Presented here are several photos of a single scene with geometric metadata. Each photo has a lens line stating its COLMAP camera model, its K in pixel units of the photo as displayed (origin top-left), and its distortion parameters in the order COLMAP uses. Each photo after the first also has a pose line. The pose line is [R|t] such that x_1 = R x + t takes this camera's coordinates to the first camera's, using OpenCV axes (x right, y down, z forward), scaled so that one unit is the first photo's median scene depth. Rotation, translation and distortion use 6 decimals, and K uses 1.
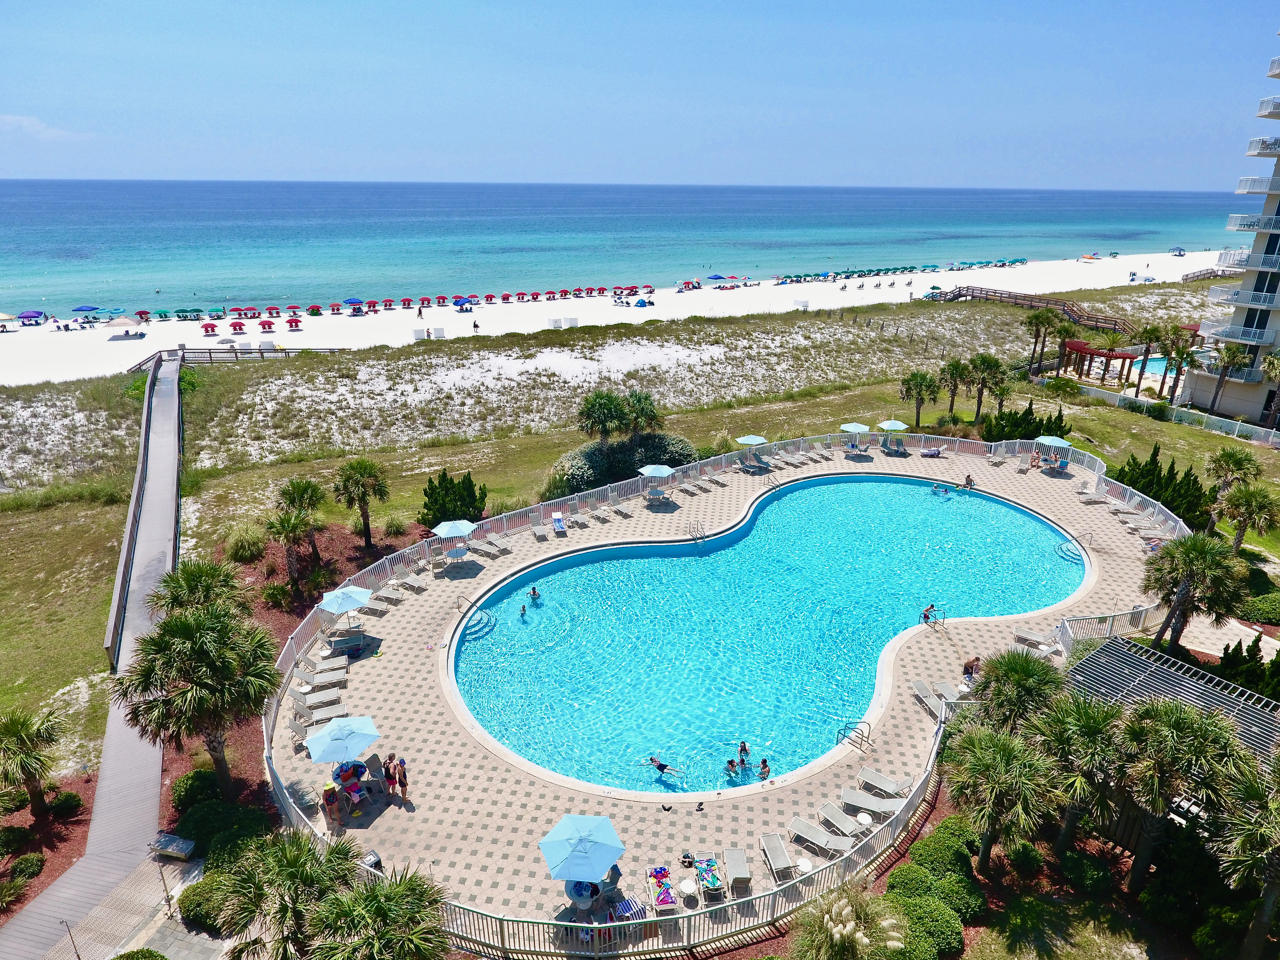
lens RADIAL K [[747.6, 0, 641.7], [0, 747.6, 464.0], [0, 0, 1]] dist [-0.003019, -0.001316]
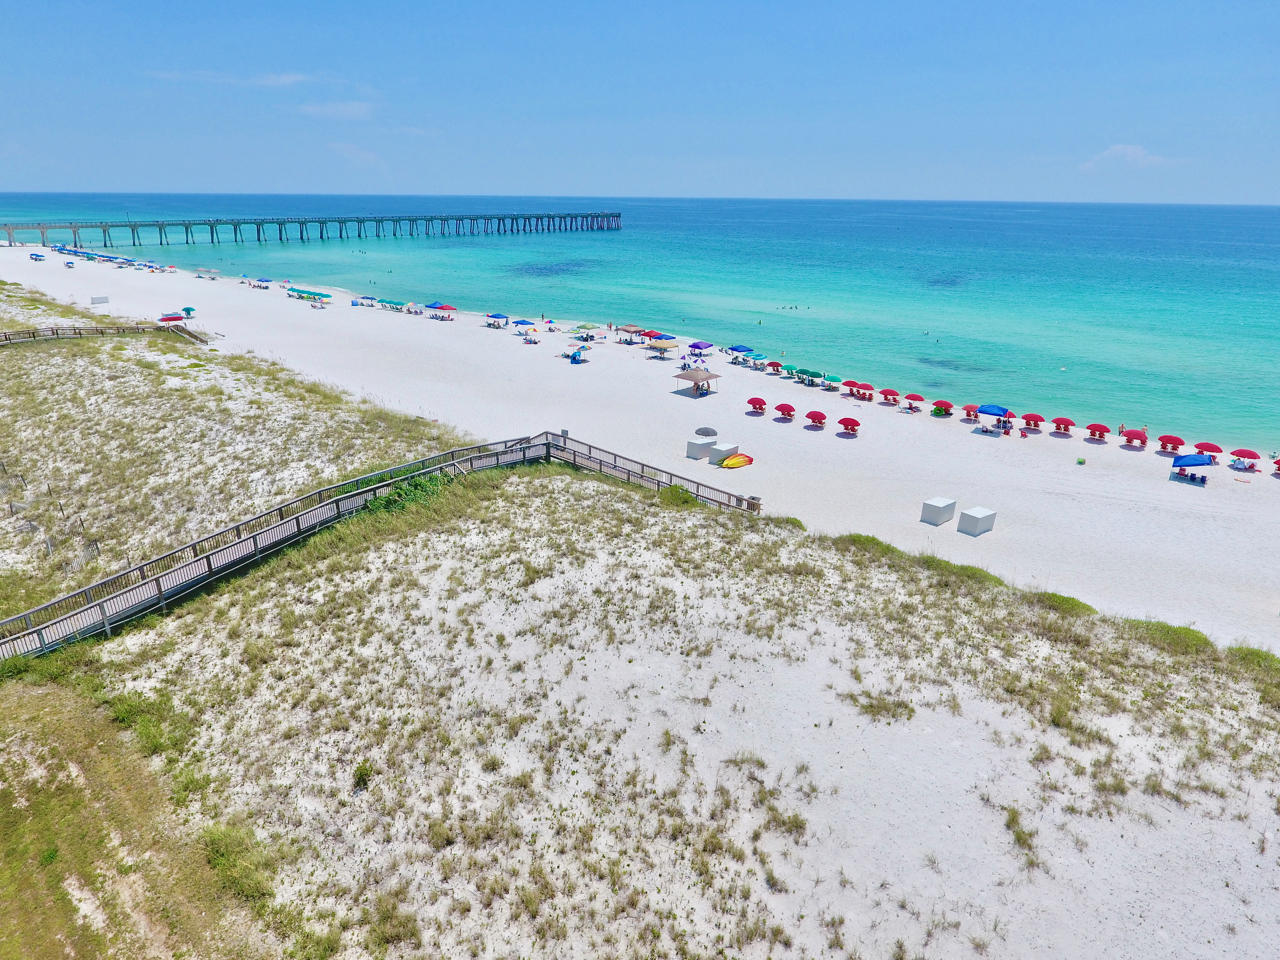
lens RADIAL K [[747.6, 0, 641.7], [0, 747.6, 464.0], [0, 0, 1]] dist [-0.003019, -0.001316]
pose [[0.377738, 0.305896, -0.873923, 0.104972], [-0.330707, 0.926167, 0.181241, -0.336510], [0.864839, 0.220551, 0.451010, 0.838196]]
